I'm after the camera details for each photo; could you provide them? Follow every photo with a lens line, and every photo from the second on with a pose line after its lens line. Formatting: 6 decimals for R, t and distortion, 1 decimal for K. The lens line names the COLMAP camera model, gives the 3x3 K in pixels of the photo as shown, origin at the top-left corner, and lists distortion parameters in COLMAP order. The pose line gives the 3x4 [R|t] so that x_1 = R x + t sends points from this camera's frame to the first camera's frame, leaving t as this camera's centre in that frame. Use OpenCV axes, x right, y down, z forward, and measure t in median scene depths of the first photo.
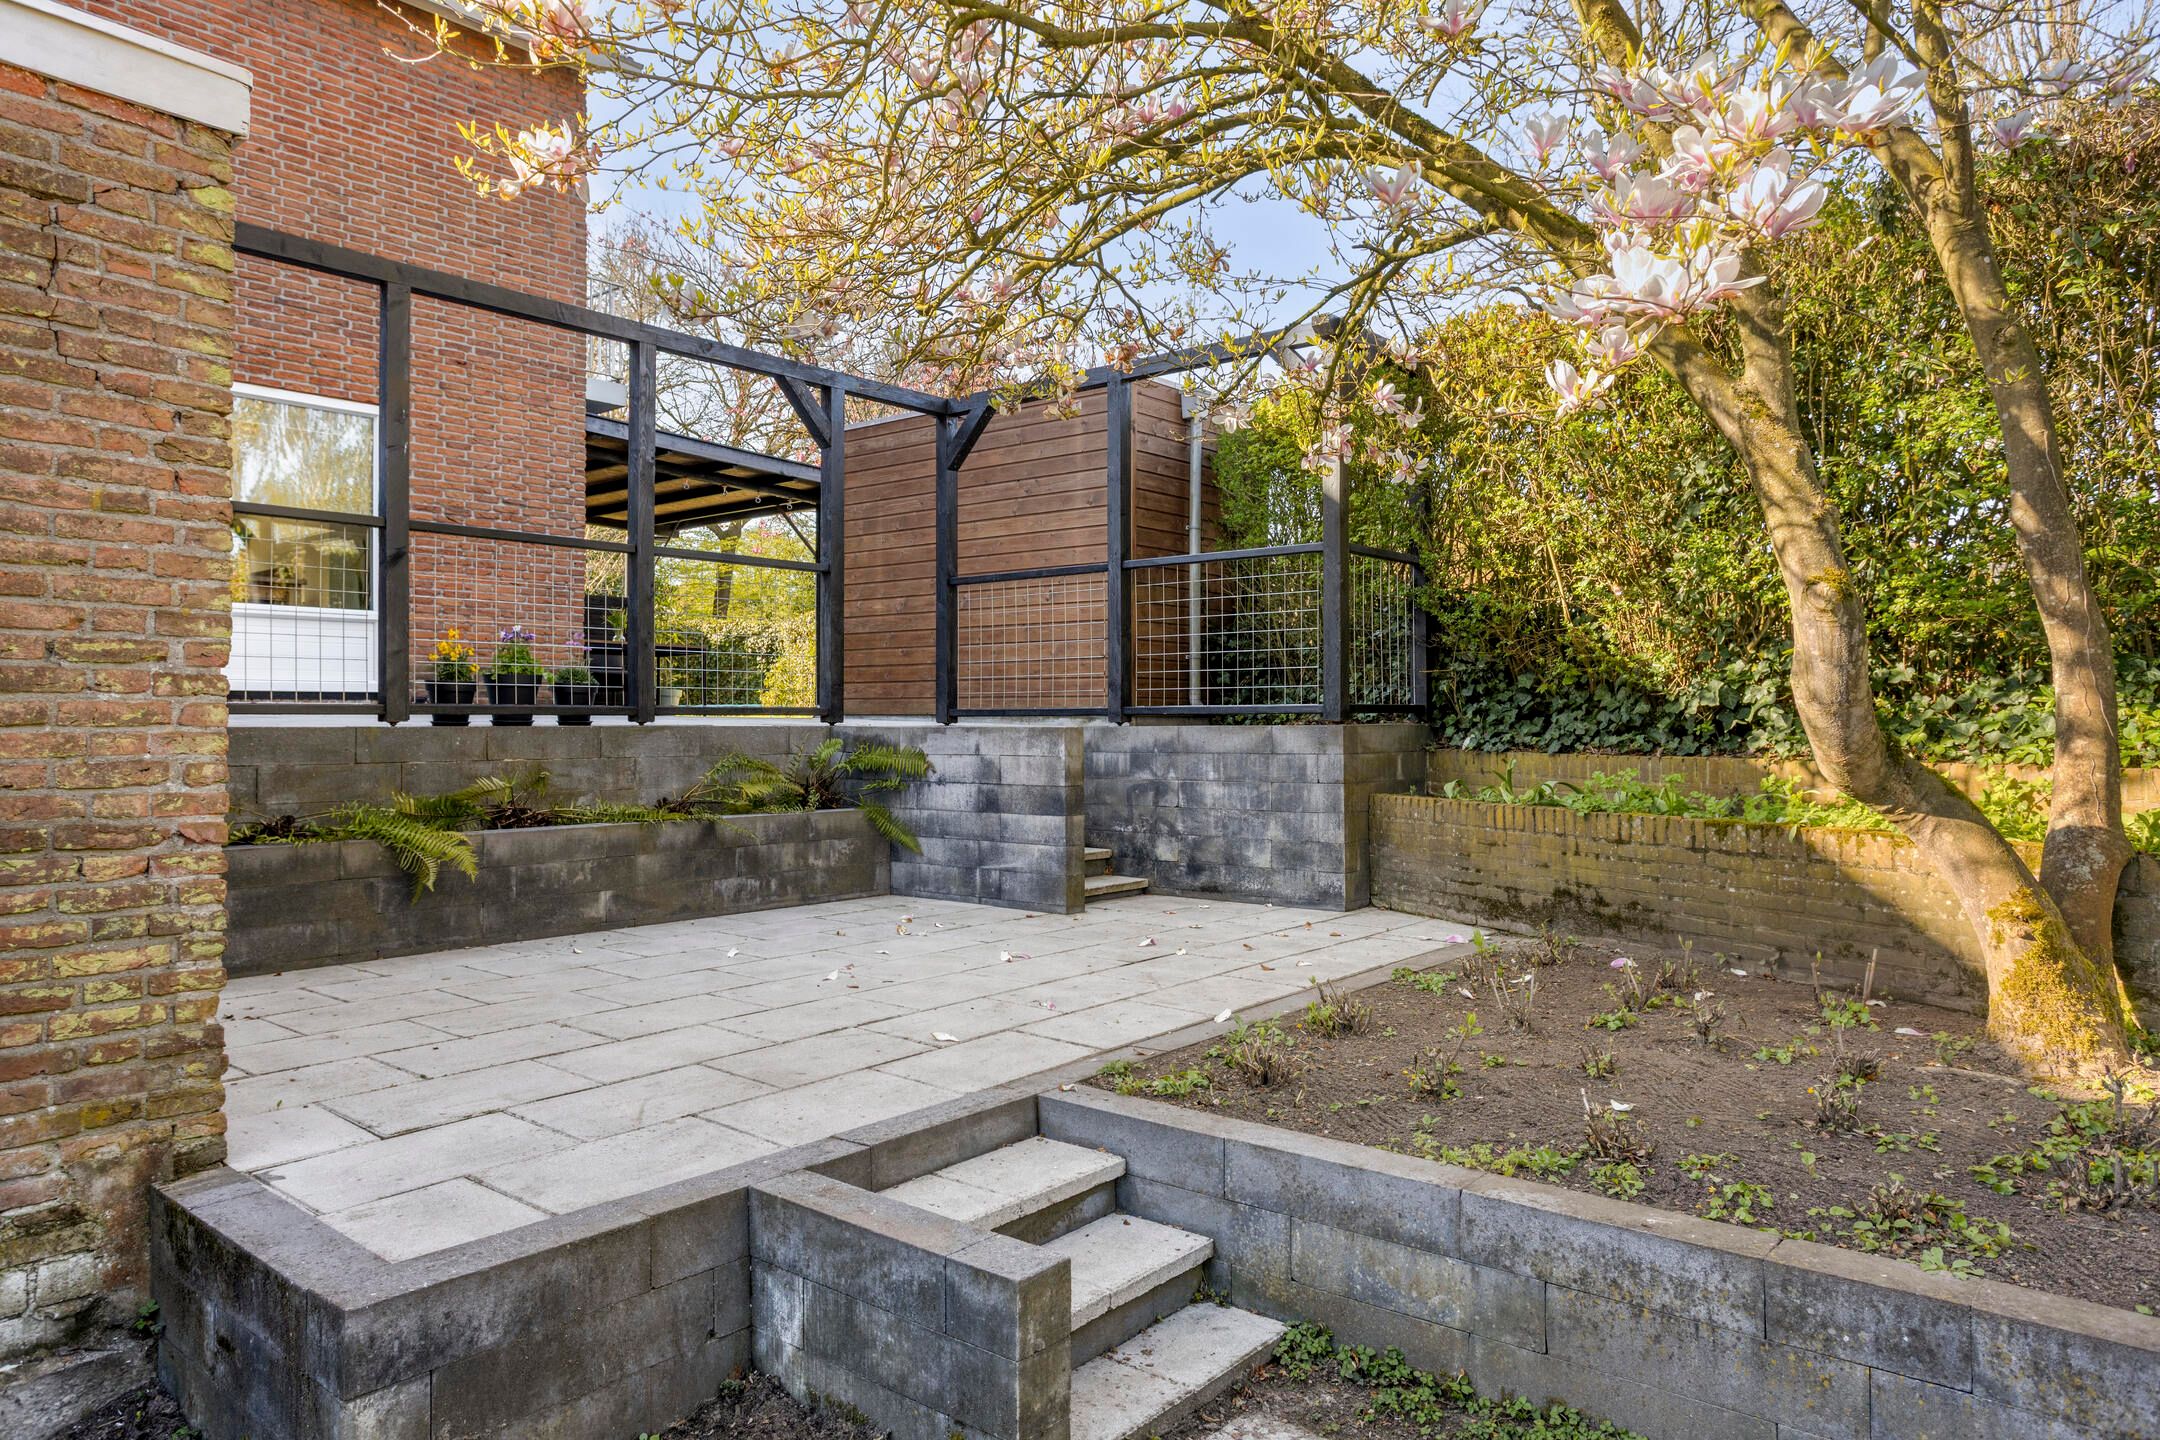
lens RADIAL K [[1390.8, 0, 1080.0], [0, 1390.8, 720.0], [0, 0, 1]] dist [-0.034296, 0.044589]
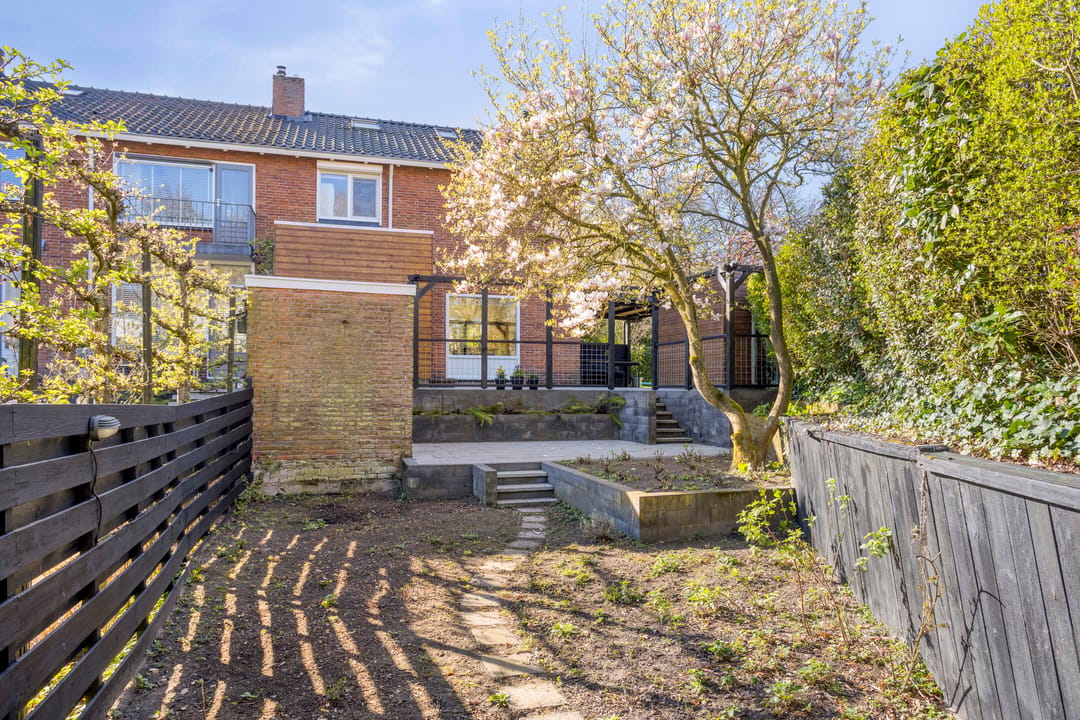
lens RADIAL K [[672.7, 0, 534.5], [0, 672.7, 400.0], [0, 0, 1]] dist [0.000712, 0.002534]
pose [[0.833052, 0.012277, -0.553059, 0.684090], [-0.003348, 0.999847, 0.017151, 0.000288], [0.553185, -0.012436, 0.832966, -0.554741]]
